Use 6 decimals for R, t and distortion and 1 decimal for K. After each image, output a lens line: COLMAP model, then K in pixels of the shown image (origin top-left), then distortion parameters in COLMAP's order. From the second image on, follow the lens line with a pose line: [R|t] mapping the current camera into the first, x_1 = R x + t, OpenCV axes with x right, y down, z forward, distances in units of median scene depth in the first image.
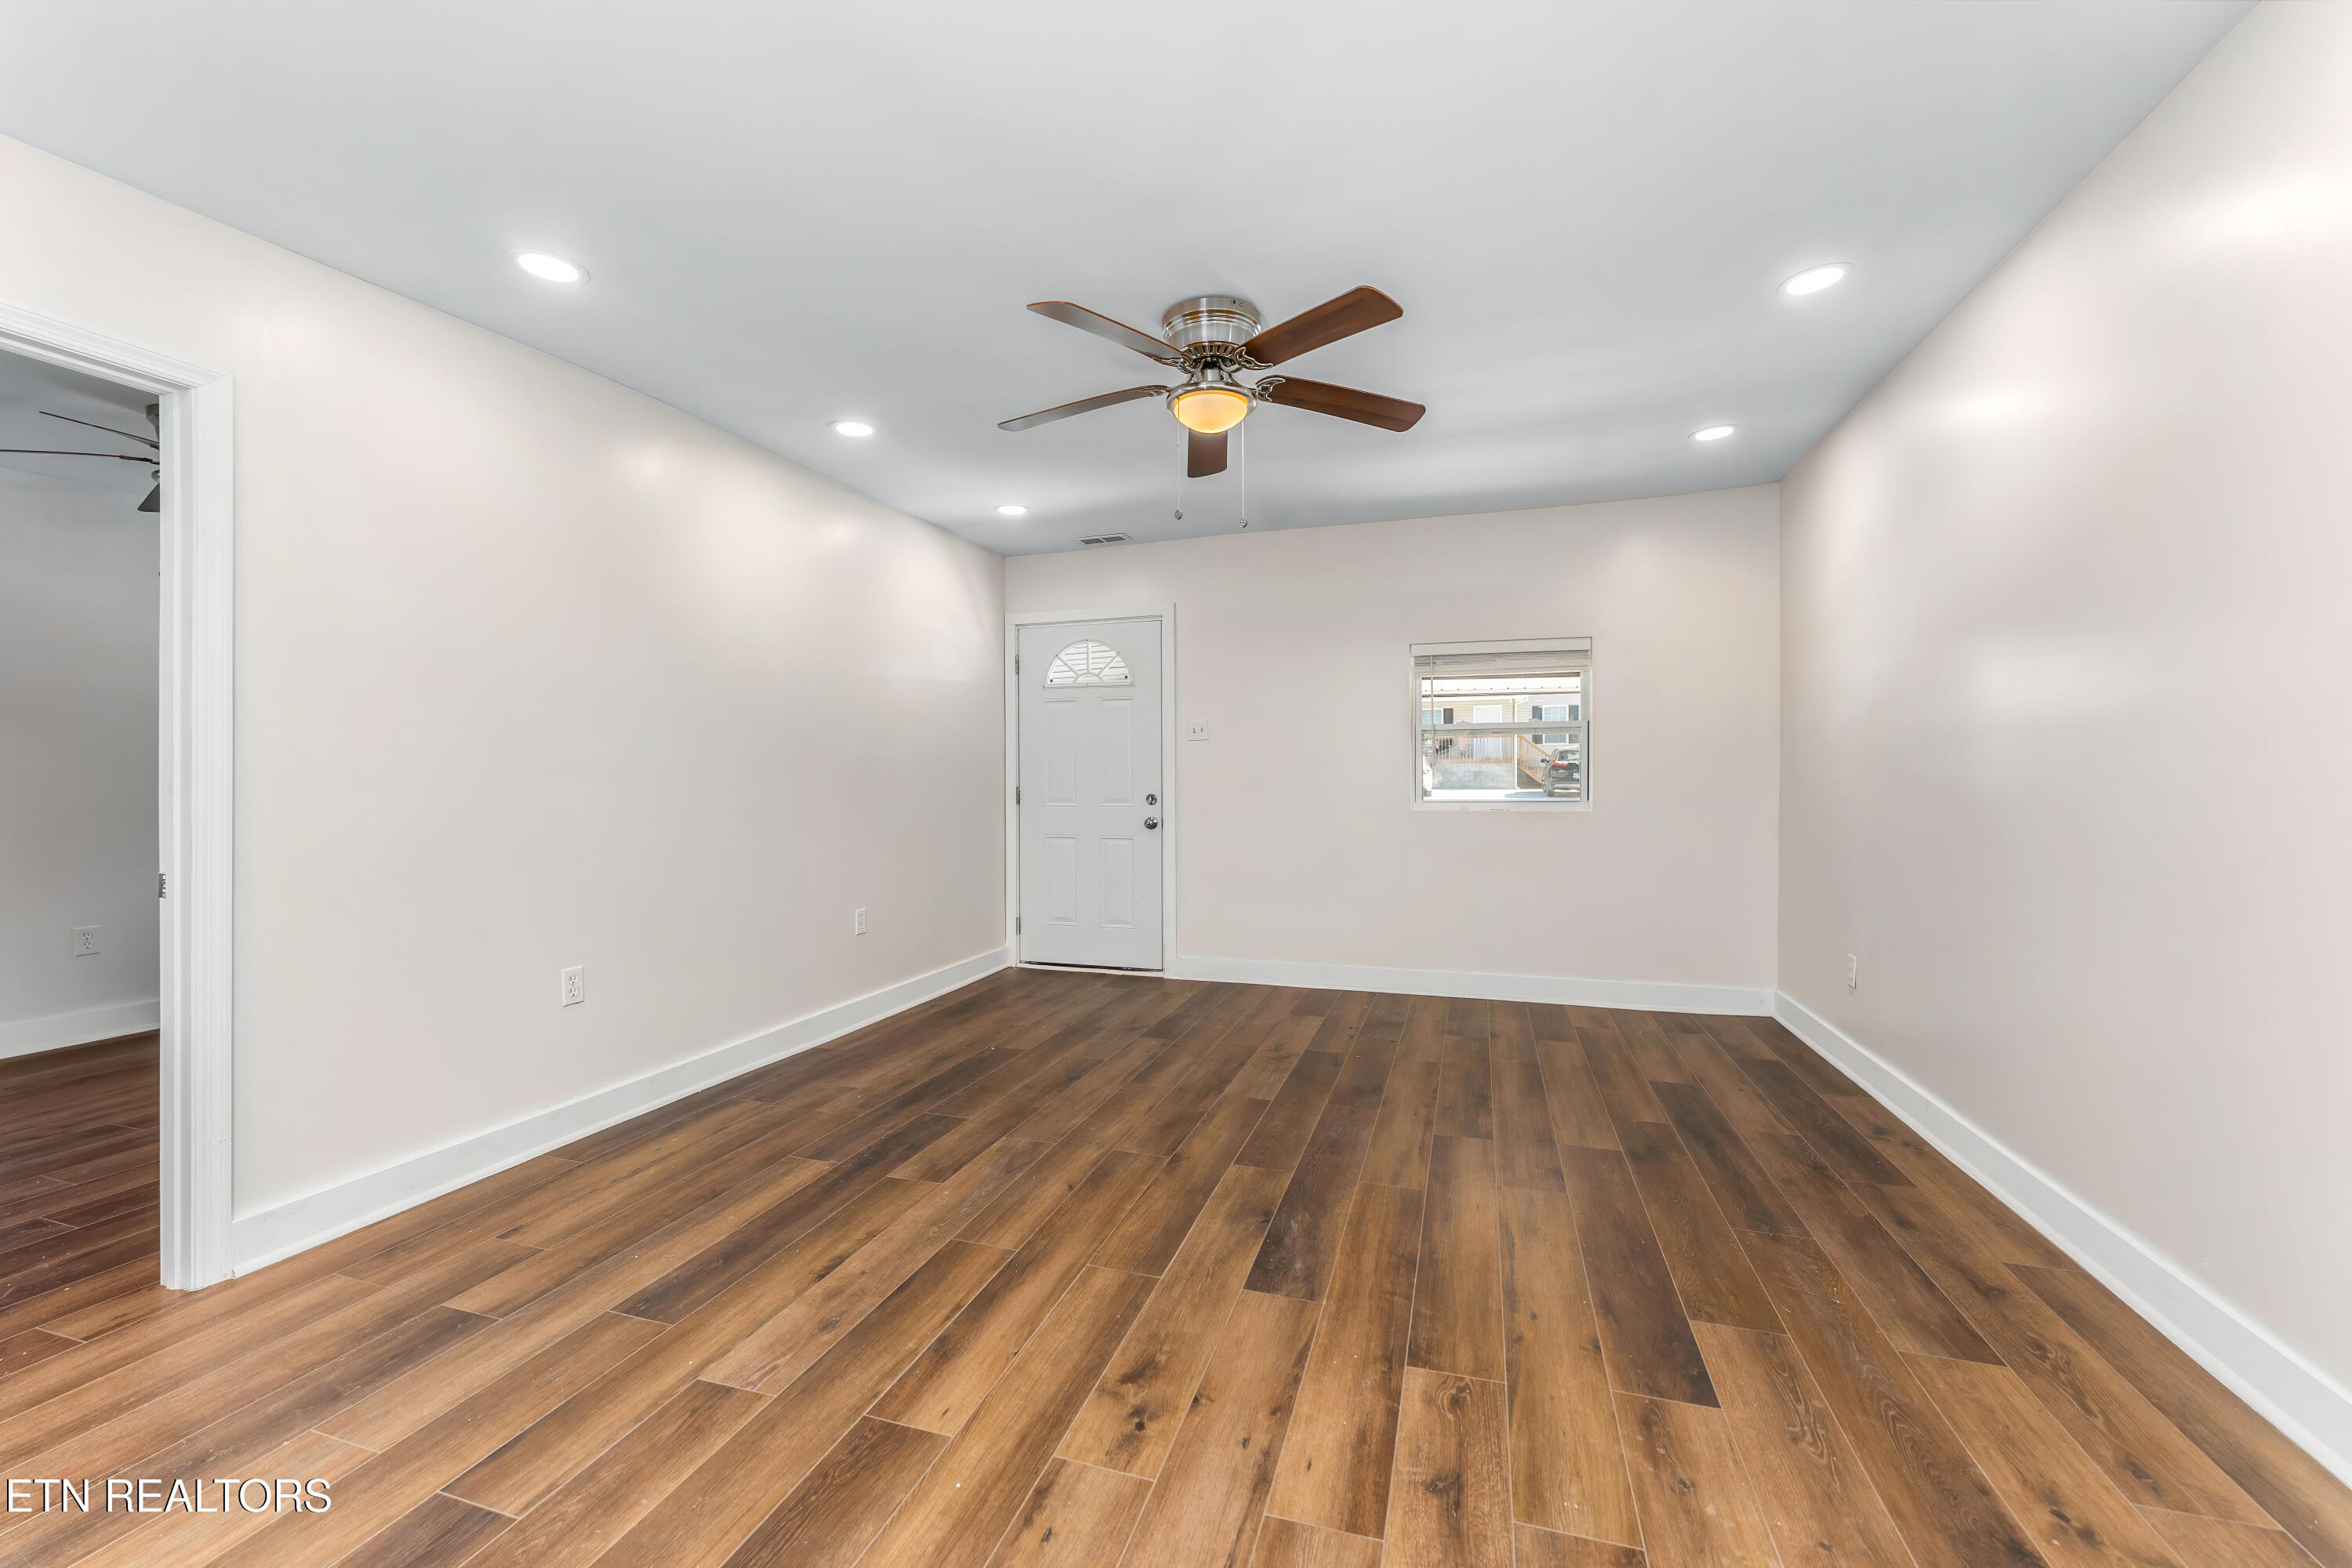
lens RADIAL K [[953.2, 0, 1140.7], [0, 953.2, 788.3], [0, 0, 1]] dist [-0.000219, 0.000220]
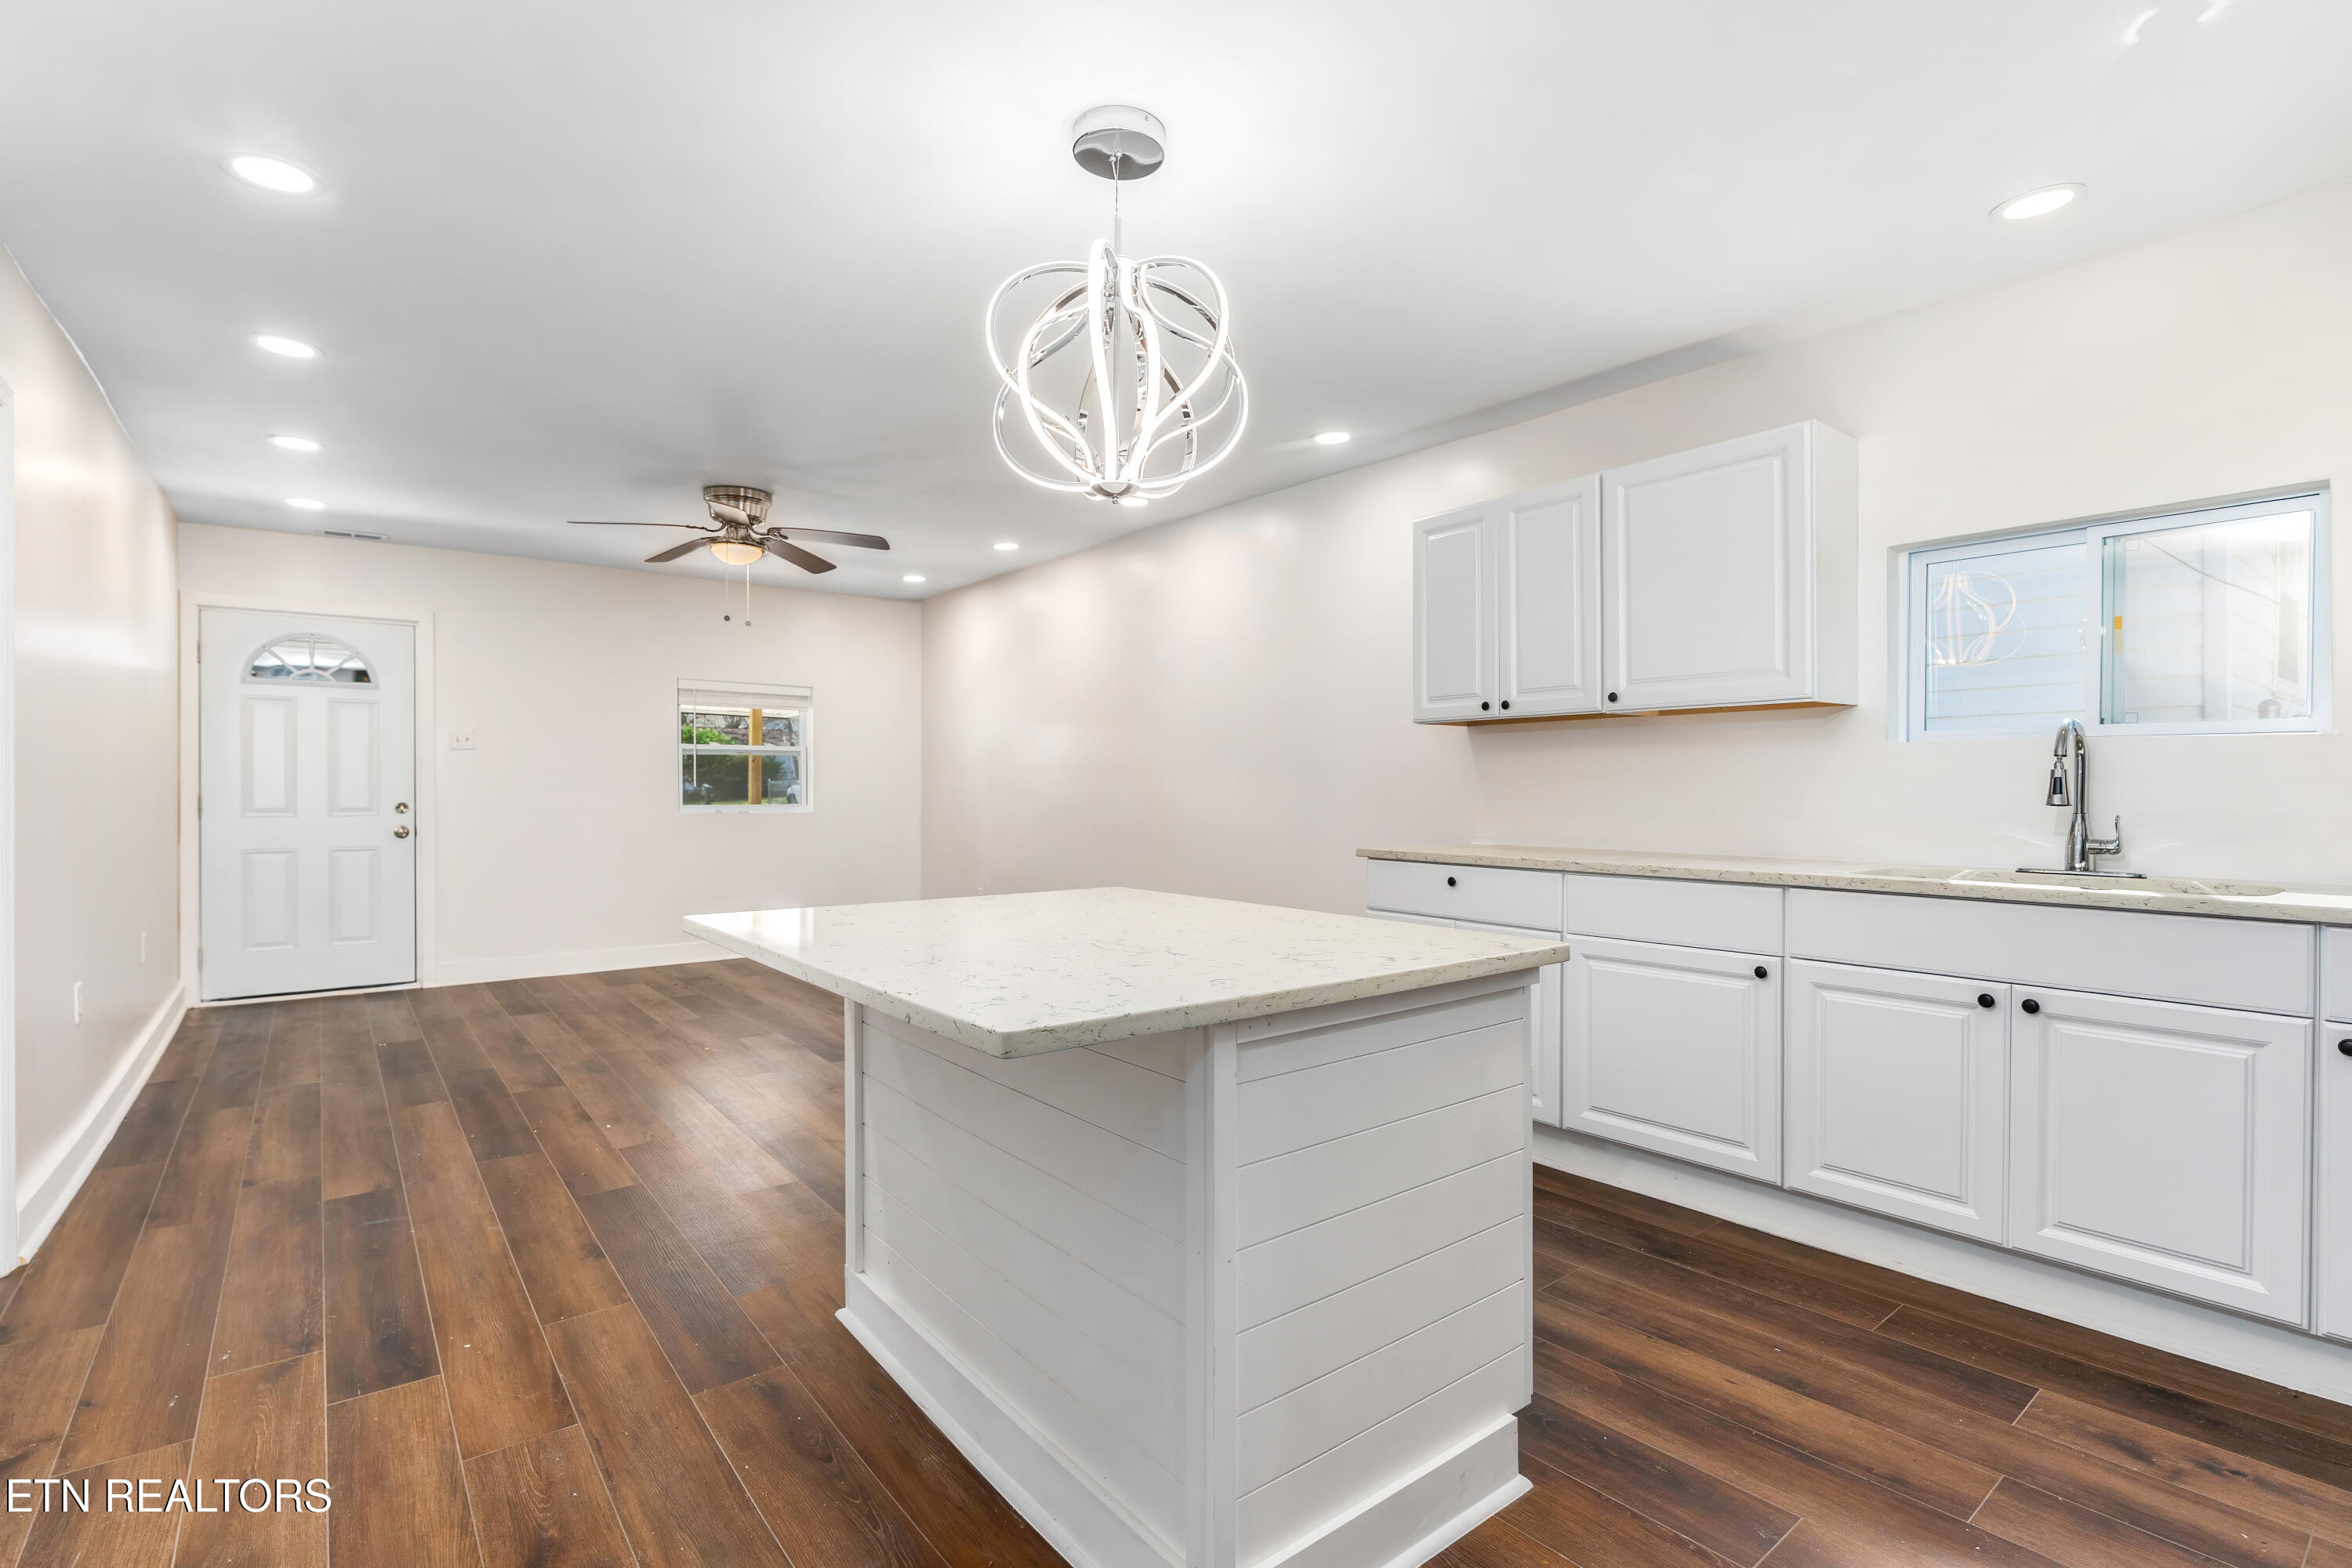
lens RADIAL K [[1087.7, 0, 1176.0], [0, 1087.7, 784.0], [0, 0, 1]] dist [0.000419, 0.000066]
pose [[0.547723, 0.006047, 0.836638, -1.051821], [0.003682, 0.999947, -0.009638, 0.002031], [-0.836652, 0.008360, 0.547672, -0.598835]]
